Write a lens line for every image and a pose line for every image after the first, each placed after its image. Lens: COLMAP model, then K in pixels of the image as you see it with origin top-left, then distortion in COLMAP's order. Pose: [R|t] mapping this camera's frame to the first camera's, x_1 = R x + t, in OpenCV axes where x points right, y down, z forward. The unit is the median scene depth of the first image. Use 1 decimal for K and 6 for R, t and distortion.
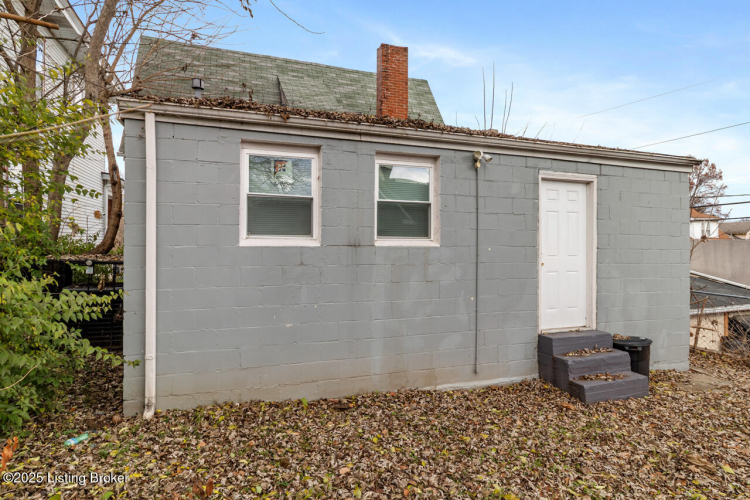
lens RADIAL K [[420.6, 0, 371.5], [0, 420.6, 244.1], [0, 0, 1]] dist [-0.002959, -0.001147]
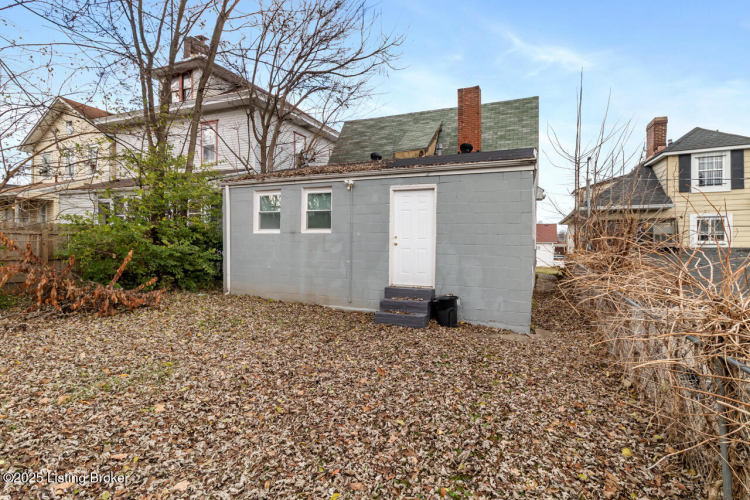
lens RADIAL K [[363.7, 0, 378.6], [0, 363.7, 247.2], [0, 0, 1]] dist [0.003845, -0.002129]
pose [[0.737179, 0.007438, -0.675657, 1.406349], [-0.006219, 0.999972, 0.004223, 0.061205], [0.675669, 0.001089, 0.737204, -0.074159]]
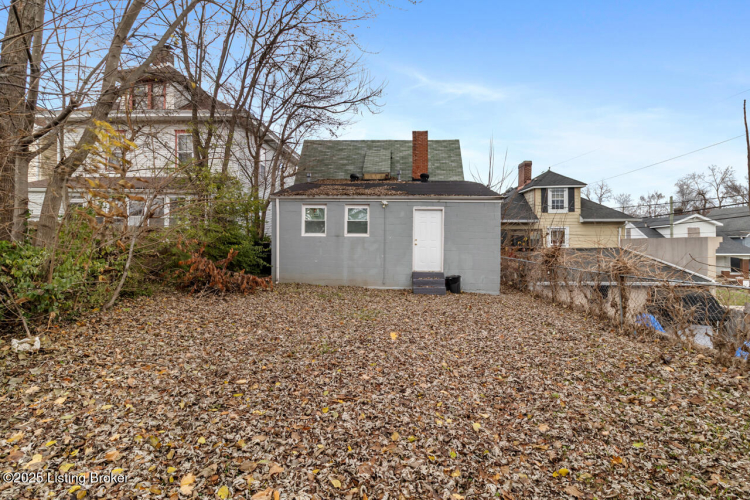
lens RADIAL K [[363.7, 0, 372.0], [0, 363.7, 250.4], [0, 0, 1]] dist [0.003845, -0.002129]
pose [[0.917048, 0.006315, -0.398726, 1.108370], [-0.006277, 0.999979, 0.001402, 0.091302], [0.398727, 0.001217, 0.917069, -1.164507]]
